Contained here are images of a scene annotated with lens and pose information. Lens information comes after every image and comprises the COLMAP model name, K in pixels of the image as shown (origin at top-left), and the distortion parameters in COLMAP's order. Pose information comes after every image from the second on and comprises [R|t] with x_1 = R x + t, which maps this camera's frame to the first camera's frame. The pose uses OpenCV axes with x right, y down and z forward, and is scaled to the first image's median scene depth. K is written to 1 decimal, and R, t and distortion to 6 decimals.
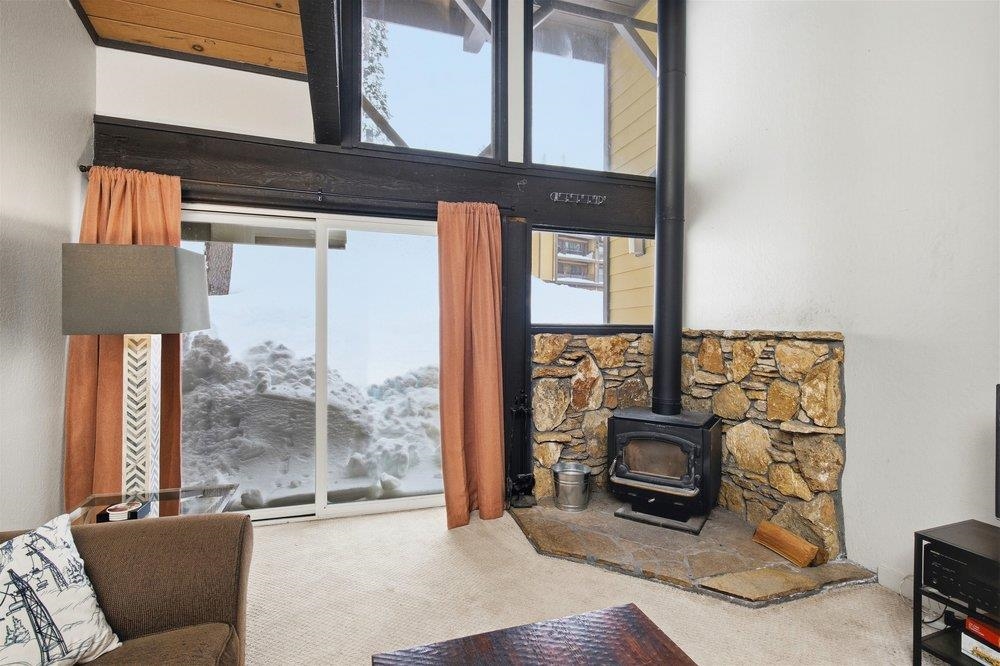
lens RADIAL K [[473.9, 0, 500.0], [0, 473.9, 333.0], [0, 0, 1]] dist [-0.000378, 0.000133]
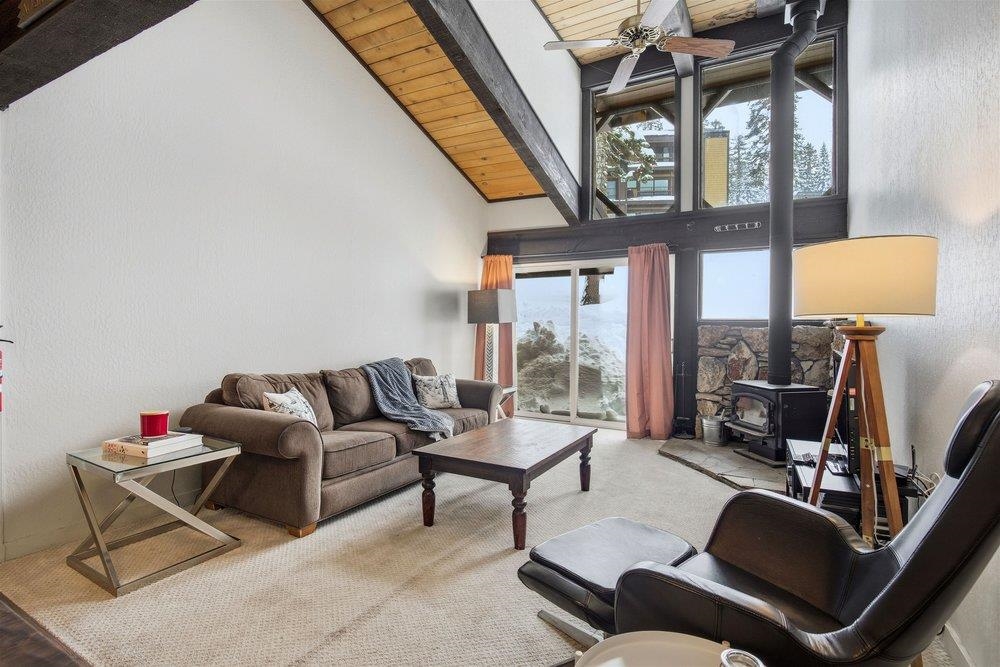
lens RADIAL K [[472.4, 0, 500.7], [0, 472.4, 328.4], [0, 0, 1]] dist [-0.002060, -0.000221]
pose [[0.684350, 0.002470, -0.729150, 0.718138], [-0.015012, 0.999830, -0.010703, 0.035115], [0.728999, 0.018270, 0.684271, -0.443285]]
